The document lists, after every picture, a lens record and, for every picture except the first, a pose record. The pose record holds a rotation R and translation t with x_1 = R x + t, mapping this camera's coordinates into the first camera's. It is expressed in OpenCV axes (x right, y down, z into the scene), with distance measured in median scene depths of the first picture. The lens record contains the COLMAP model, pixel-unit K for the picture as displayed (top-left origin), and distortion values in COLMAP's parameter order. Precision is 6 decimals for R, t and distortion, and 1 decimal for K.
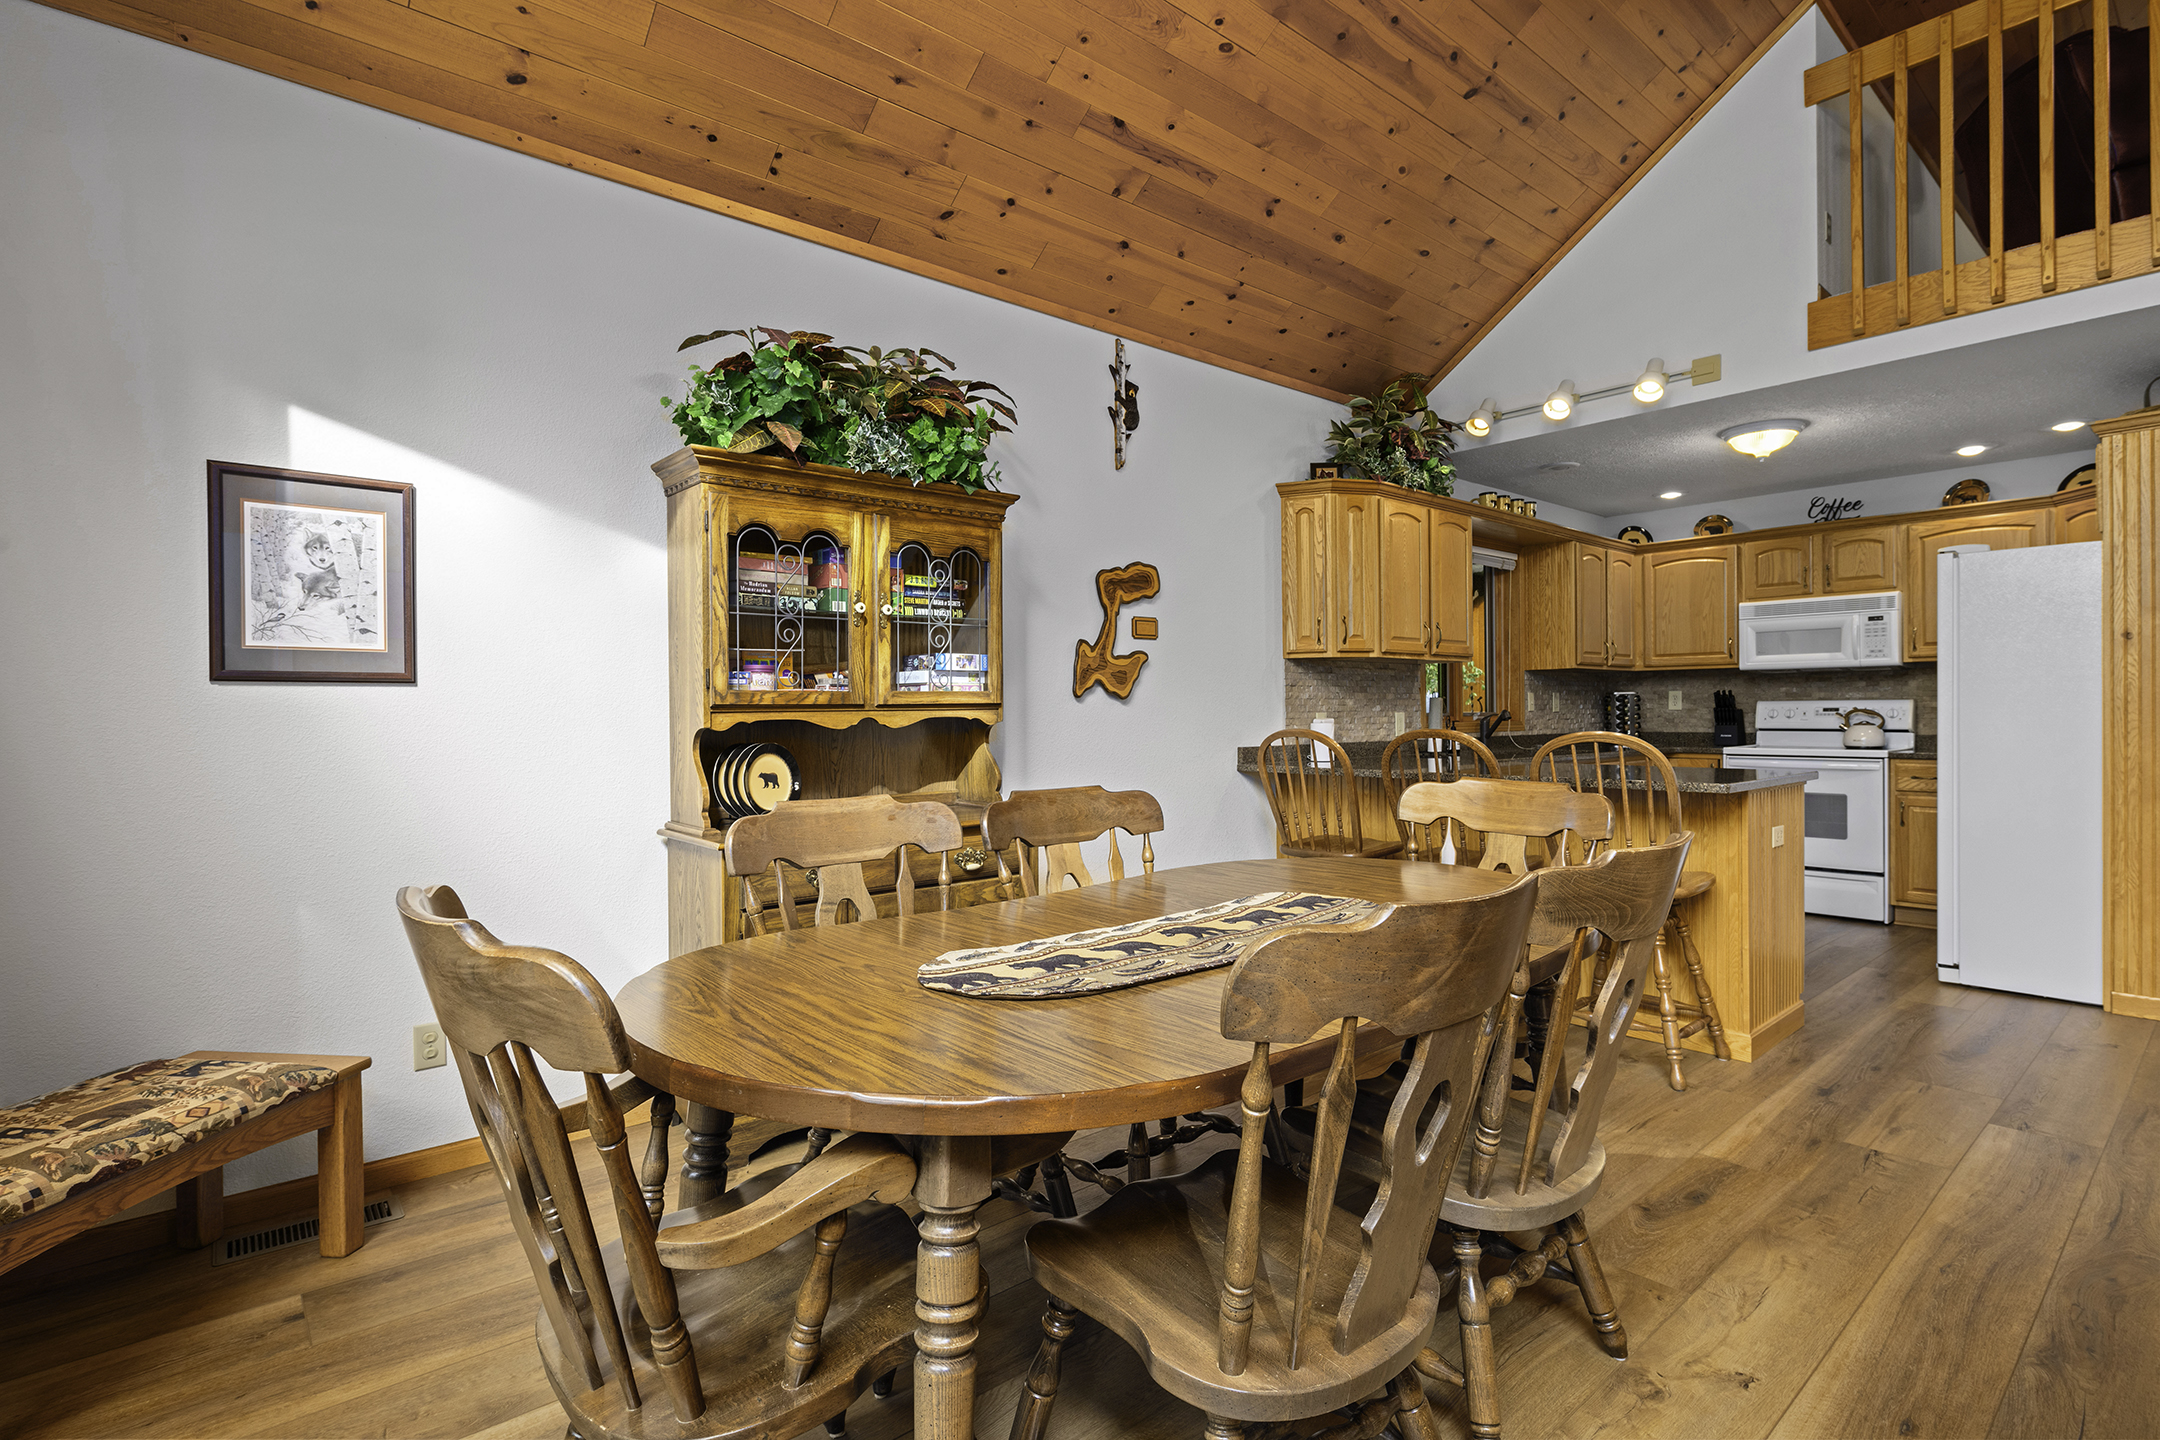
lens RADIAL K [[1044.9, 0, 1080.0], [0, 1044.9, 720.0], [0, 0, 1]] dist [-0.000732, -0.000179]
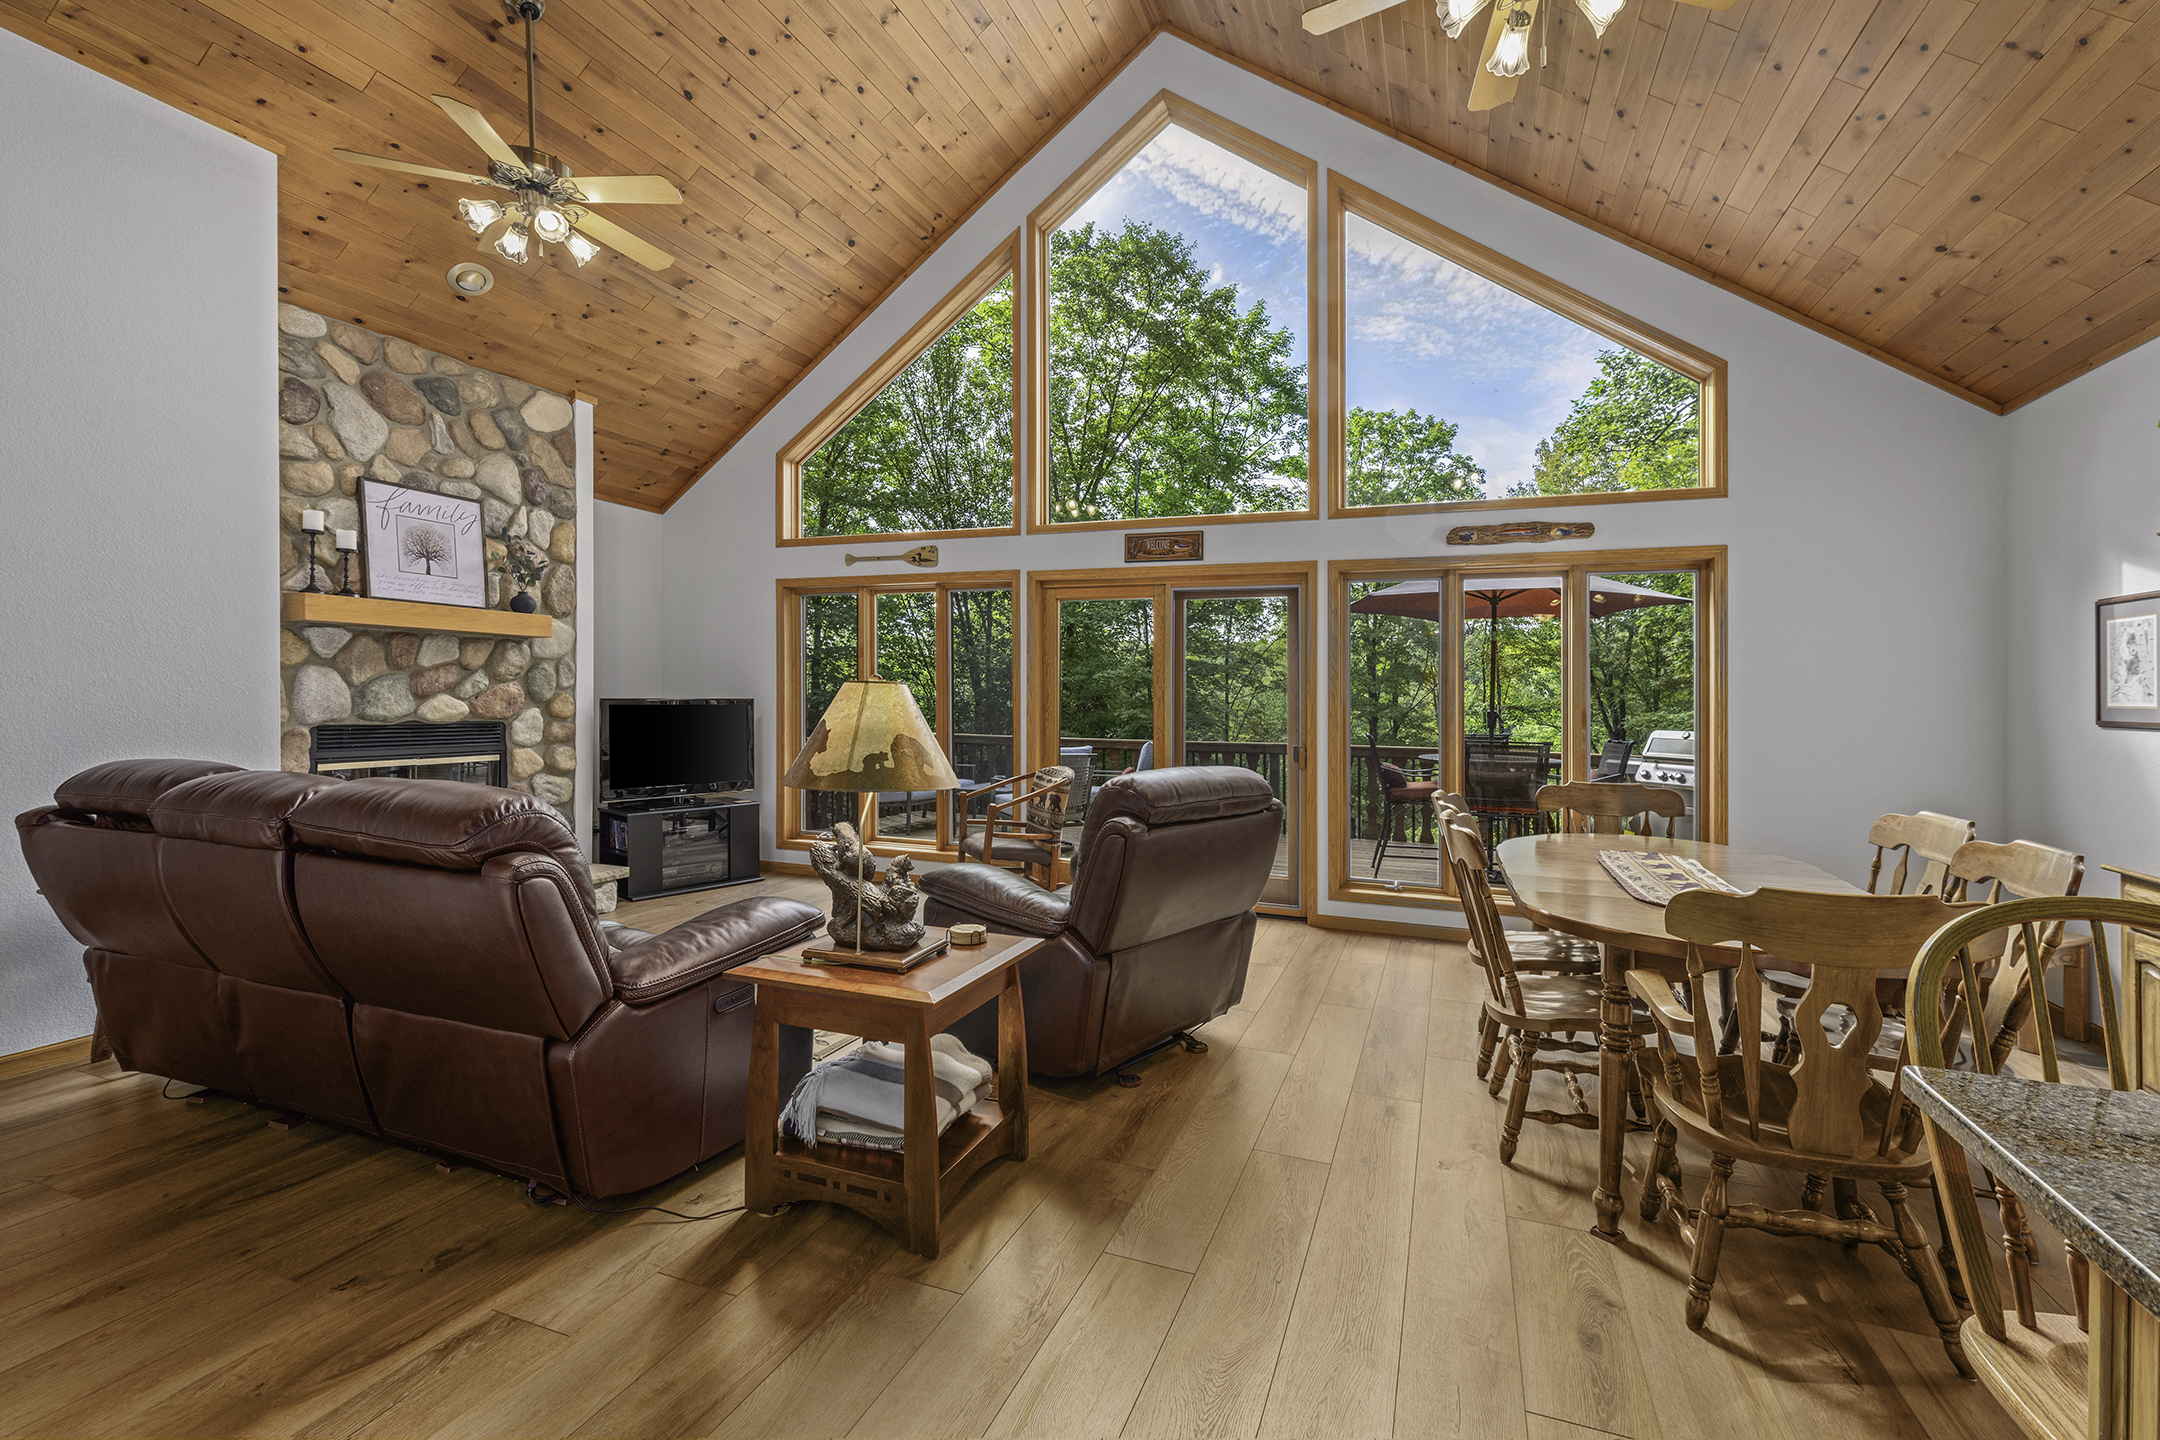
lens RADIAL K [[929.1, 0, 1106.0], [0, 929.1, 681.3], [0, 0, 1]] dist [0.001771, -0.000141]
pose [[-0.878403, -0.008768, -0.477839, 0.549164], [-0.007965, 0.999961, -0.003706, -0.038547], [0.477853, 0.000551, -0.878439, 0.640159]]
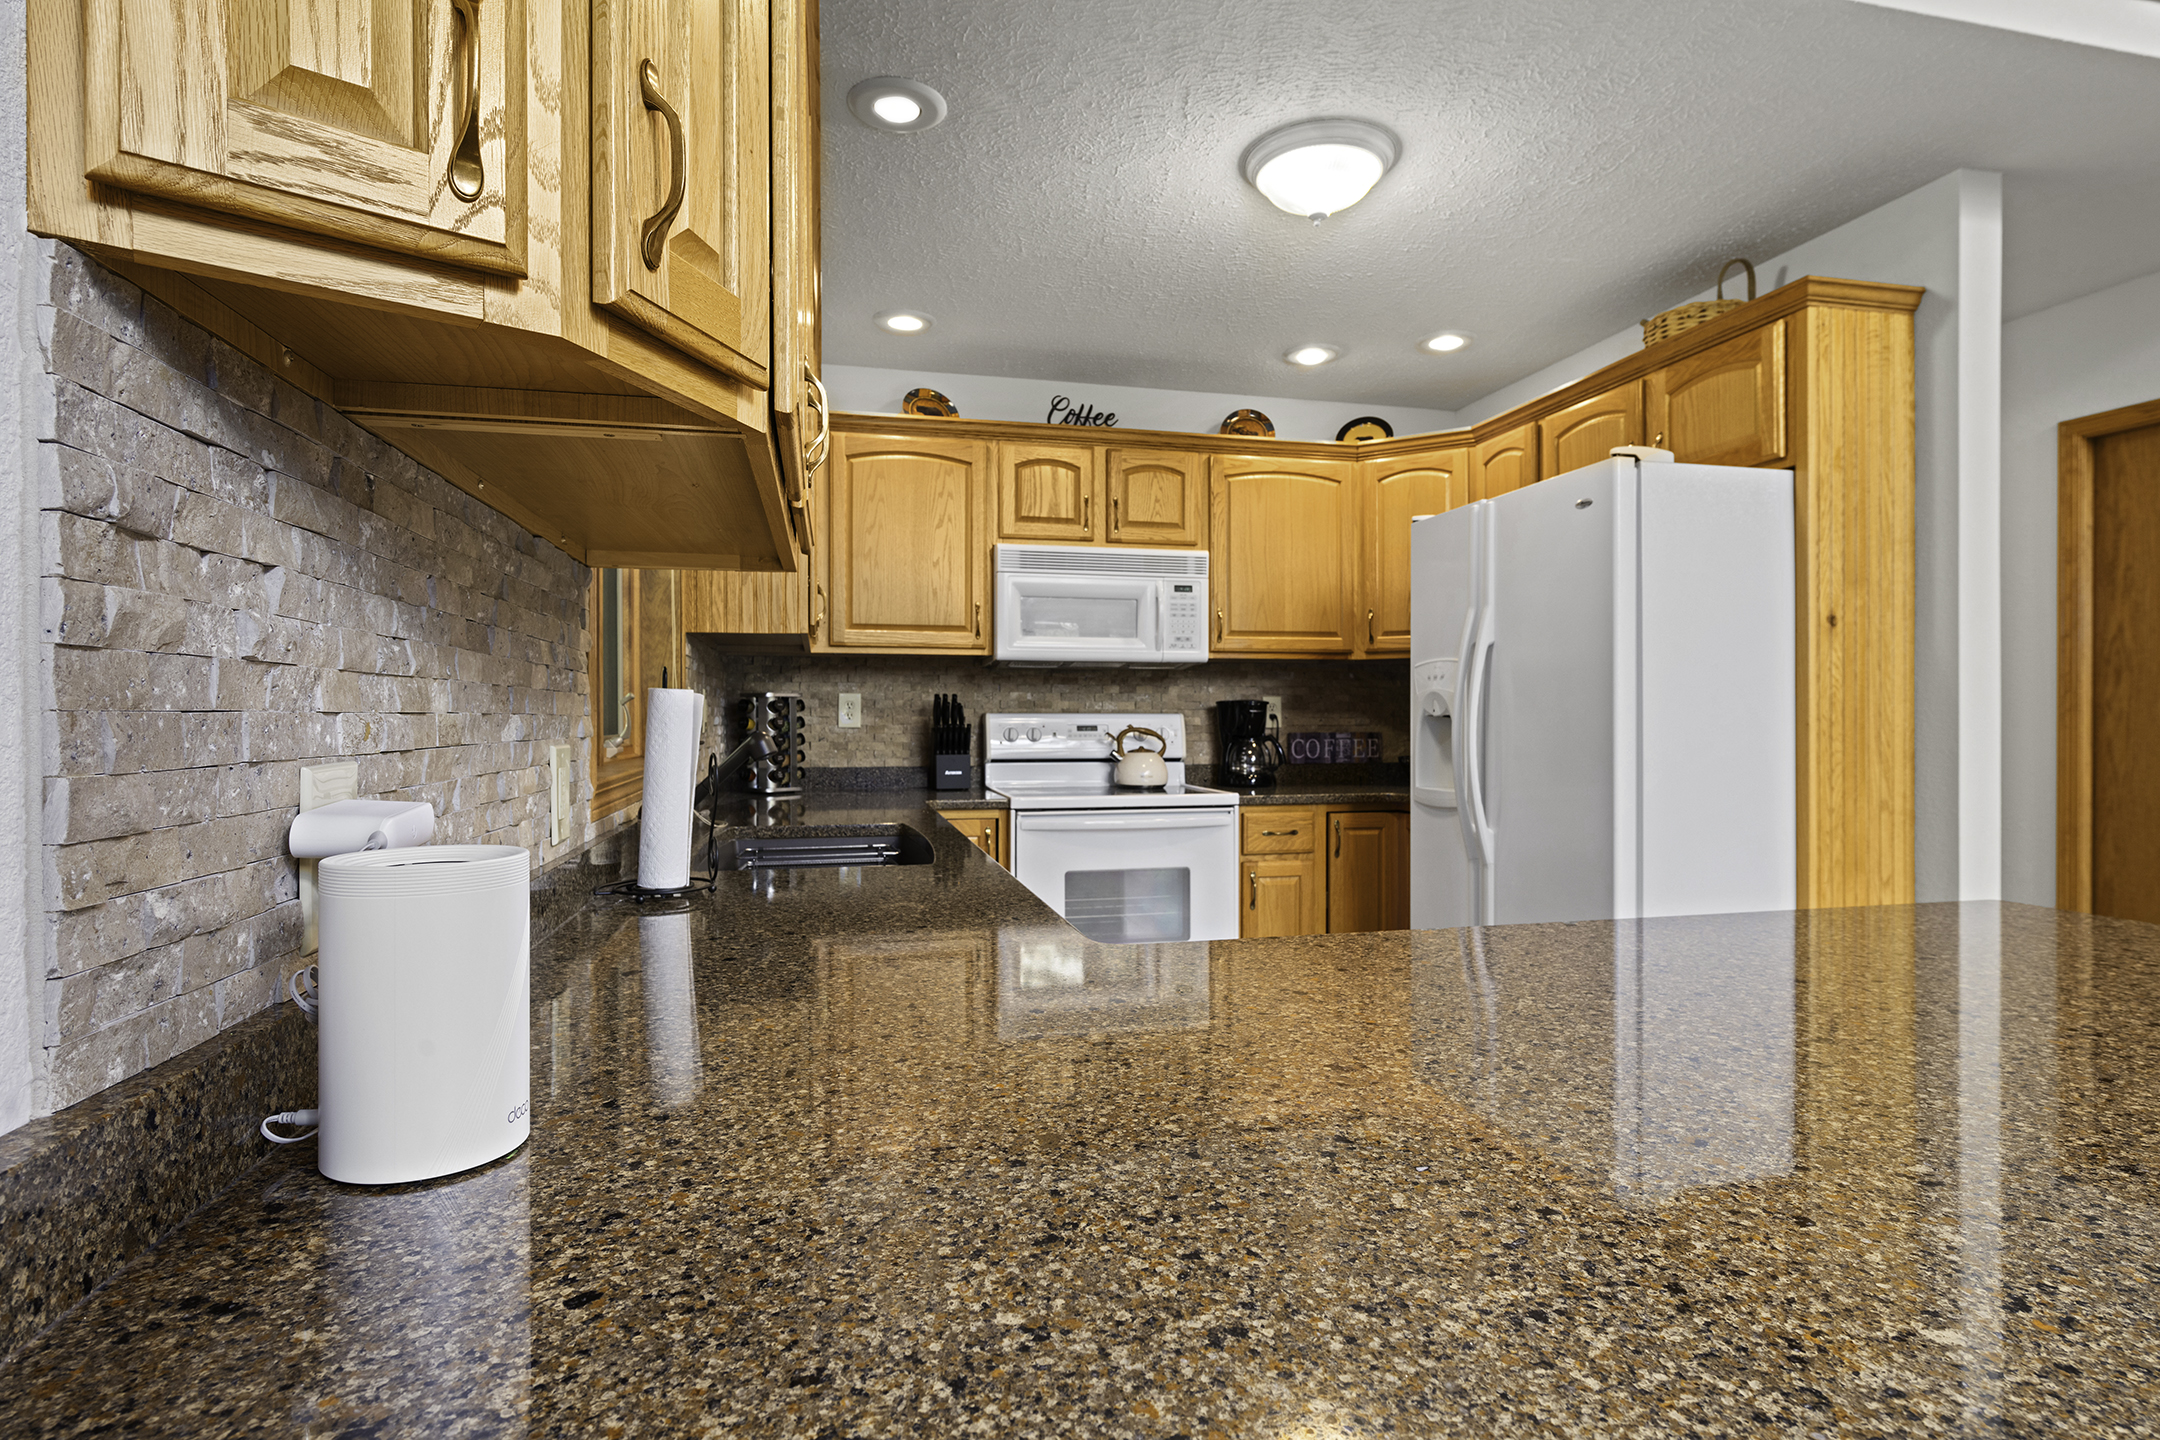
lens RADIAL K [[1097.0, 0, 1080.0], [0, 1097.0, 720.0], [0, 0, 1]] dist [0.001827, 0.000063]
pose [[0.463039, 0.005676, 0.886320, 0.123979], [0.002698, 0.999966, -0.007813, -0.010065], [-0.886334, 0.006009, 0.463008, 0.721236]]
